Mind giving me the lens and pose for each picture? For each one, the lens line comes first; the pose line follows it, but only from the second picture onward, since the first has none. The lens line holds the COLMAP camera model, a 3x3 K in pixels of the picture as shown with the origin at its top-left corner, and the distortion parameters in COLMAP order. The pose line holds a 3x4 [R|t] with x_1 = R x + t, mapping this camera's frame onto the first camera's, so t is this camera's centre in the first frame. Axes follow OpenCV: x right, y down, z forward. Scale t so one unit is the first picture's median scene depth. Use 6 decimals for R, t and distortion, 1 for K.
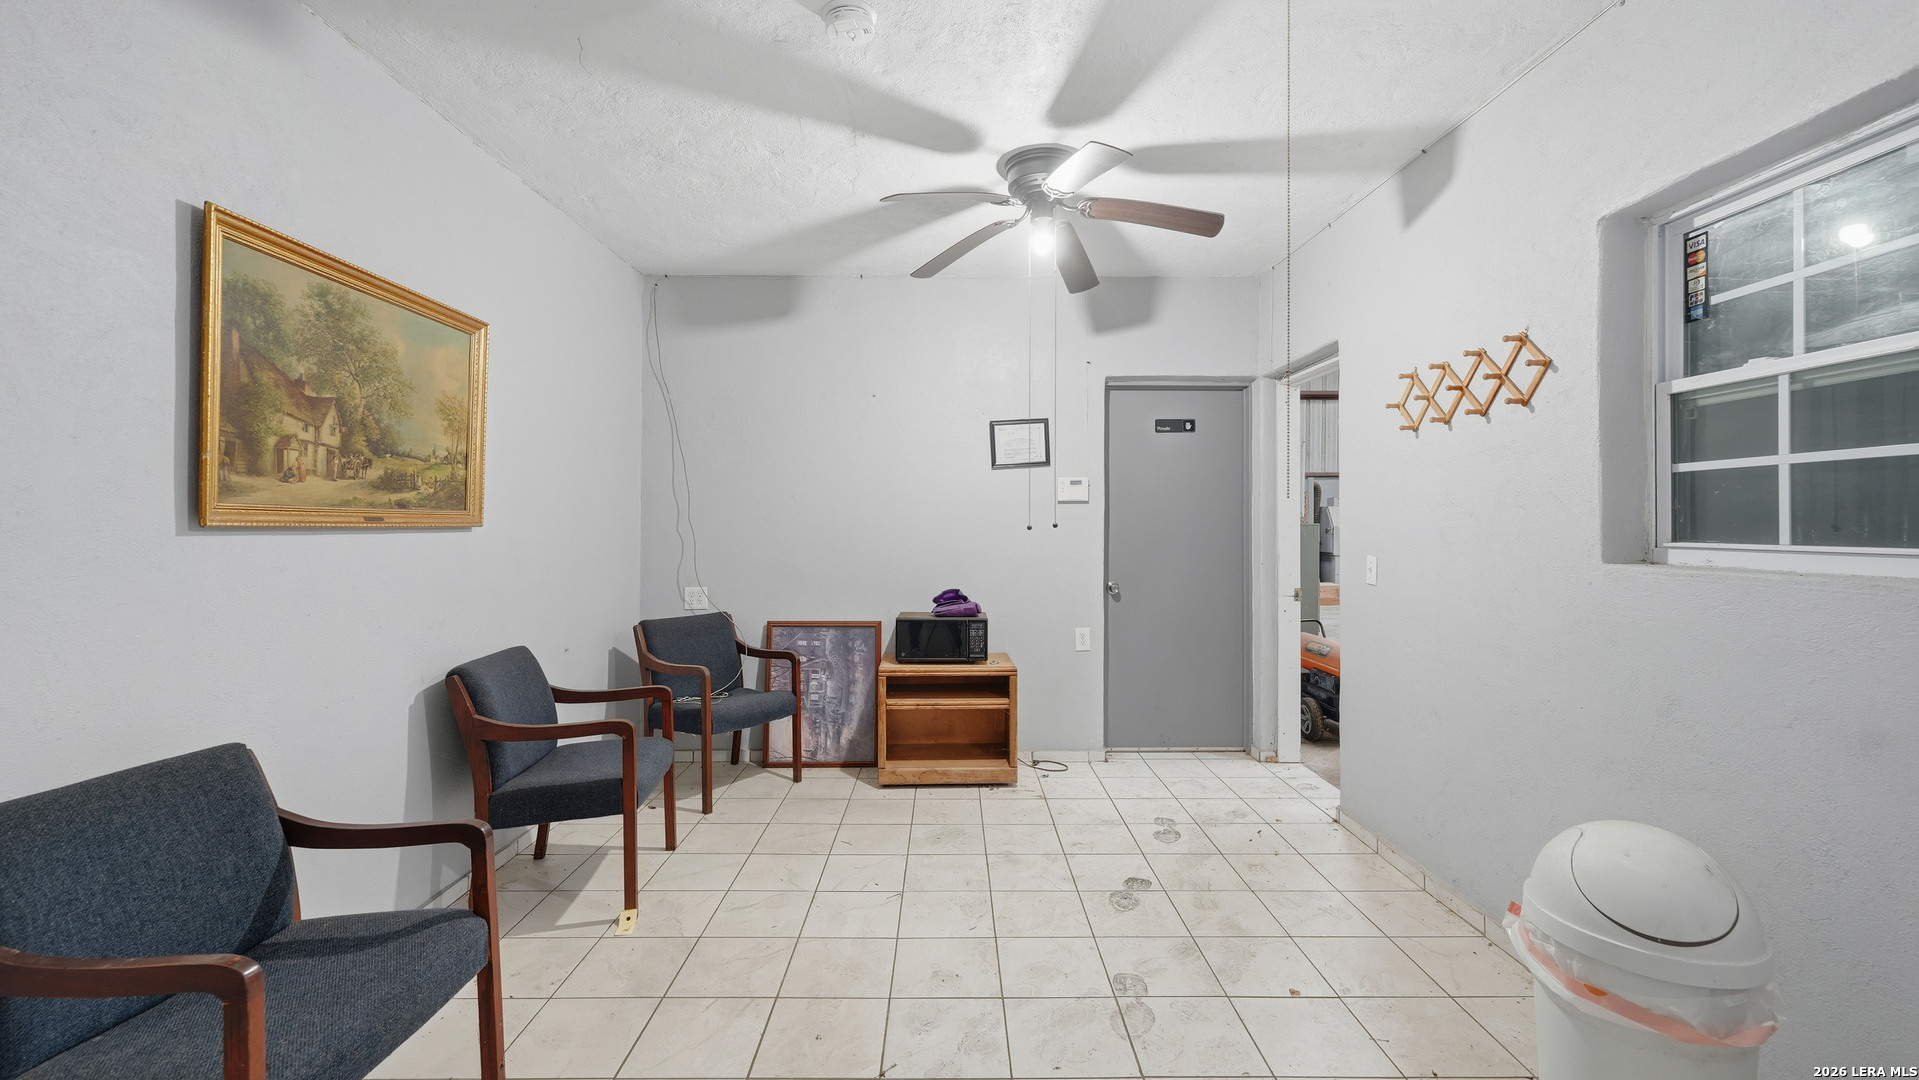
lens RADIAL K [[770.2, 0, 956.2], [0, 770.2, 527.3], [0, 0, 1]] dist [-0.002111, 0.000036]
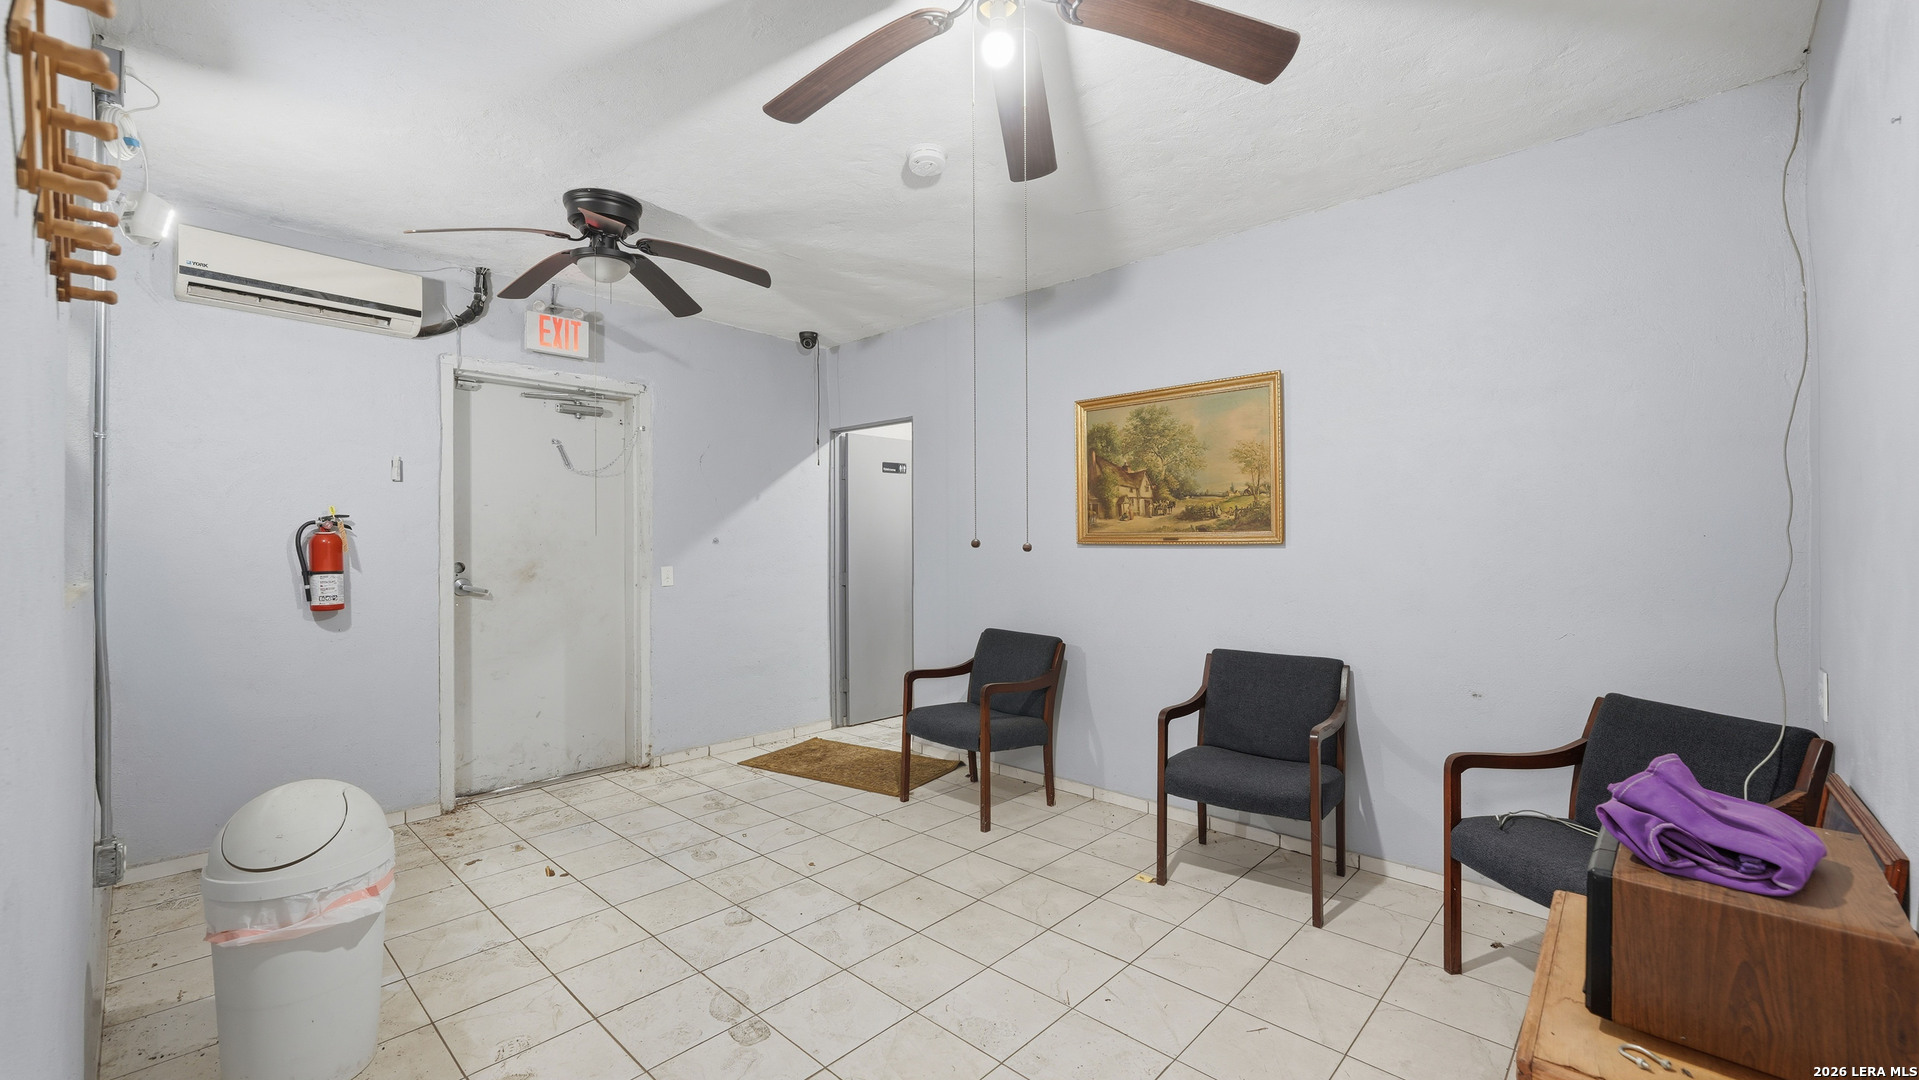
lens RADIAL K [[775.7, 0, 953.8], [0, 775.7, 544.9], [0, 0, 1]] dist [-0.002222, 0.000105]
pose [[-0.691702, 0.002806, -0.722178, 0.664462], [0.001513, 0.999996, 0.002436, -0.003332], [0.722182, 0.000592, -0.691703, 1.656111]]
